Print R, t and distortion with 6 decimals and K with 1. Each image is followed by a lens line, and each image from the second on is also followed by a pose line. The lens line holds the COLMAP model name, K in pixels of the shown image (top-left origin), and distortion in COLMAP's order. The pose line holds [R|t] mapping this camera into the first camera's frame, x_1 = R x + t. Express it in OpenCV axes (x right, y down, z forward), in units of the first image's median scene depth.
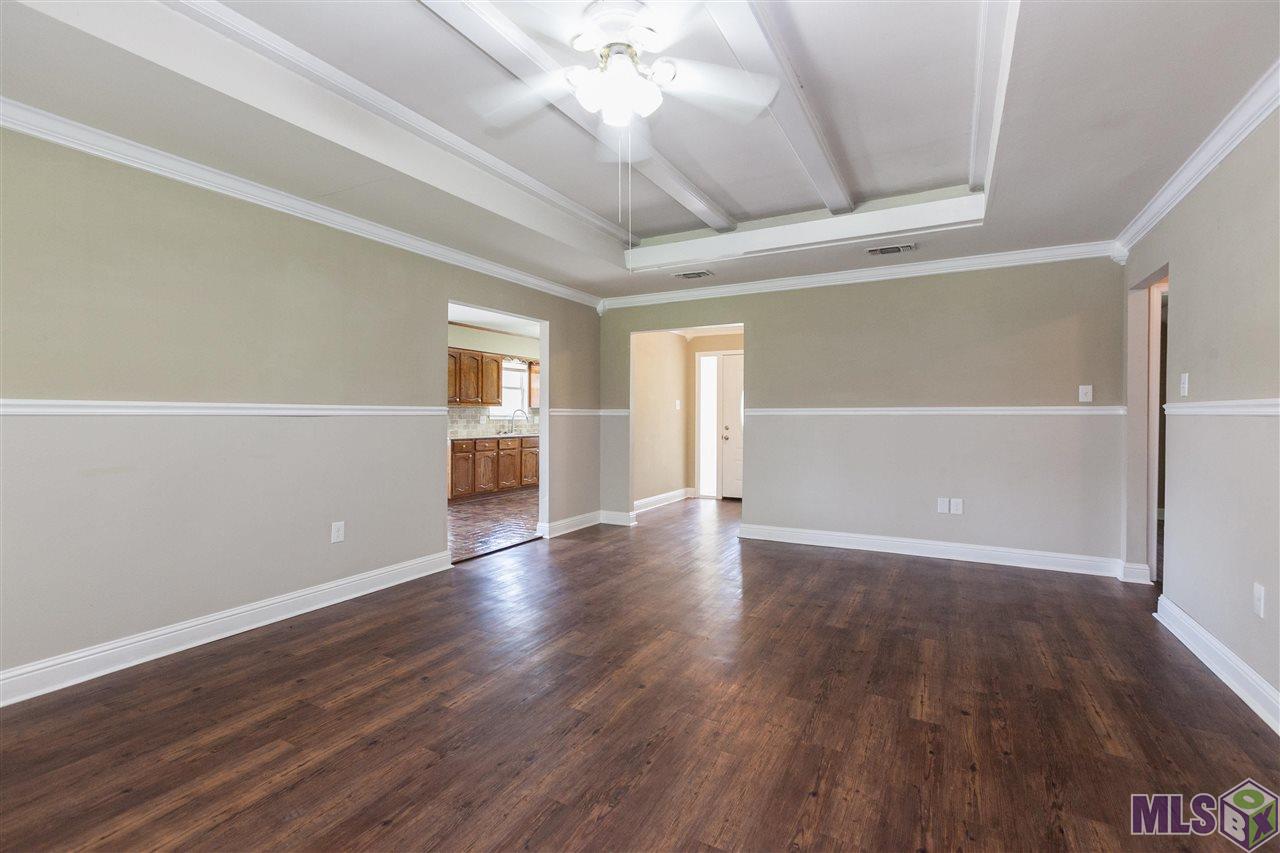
lens RADIAL K [[582.3, 0, 631.9], [0, 582.3, 420.7], [0, 0, 1]] dist [0.002981, -0.000098]
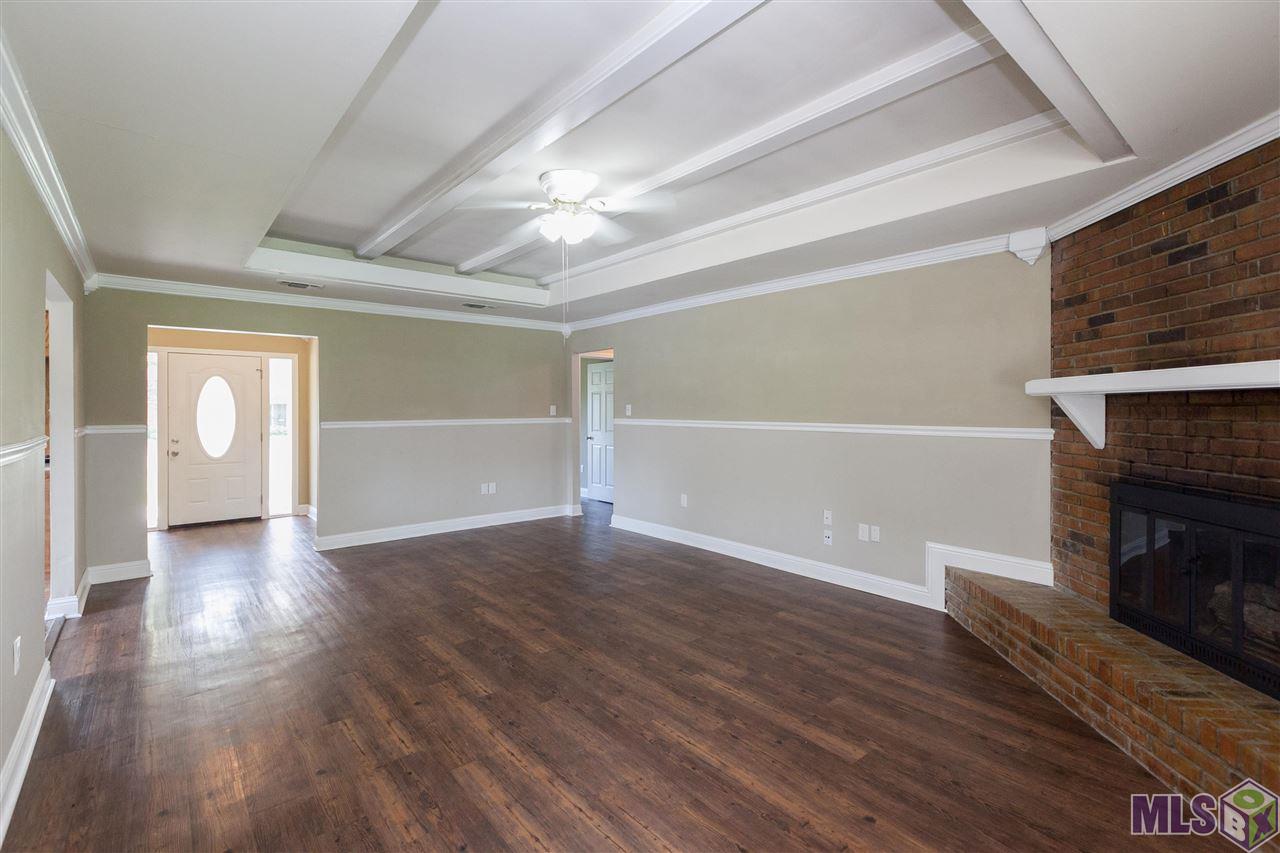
lens RADIAL K [[582.3, 0, 653.7], [0, 582.3, 419.7], [0, 0, 1]] dist [0.002981, -0.000098]
pose [[0.337468, -0.020574, 0.941112, -0.845197], [0.011290, 0.999778, 0.017808, -0.055398], [-0.941269, 0.004615, 0.337625, 0.179091]]
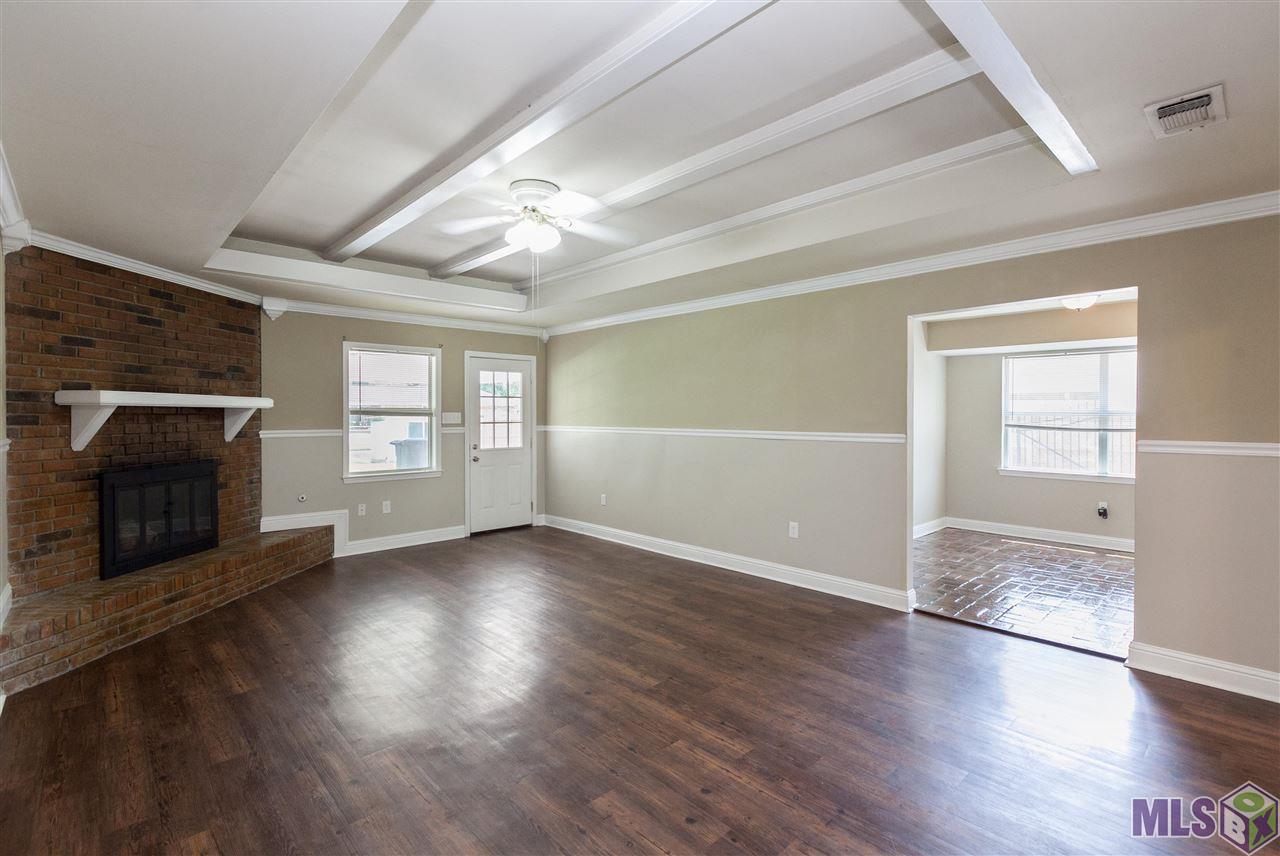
lens RADIAL K [[582.3, 0, 646.5], [0, 582.3, 420.2], [0, 0, 1]] dist [0.002981, -0.000098]
pose [[-0.304192, 0.005338, -0.952596, 0.831609], [-0.009760, 0.999914, 0.008720, -0.061571], [0.952561, 0.011950, -0.304113, 1.088645]]
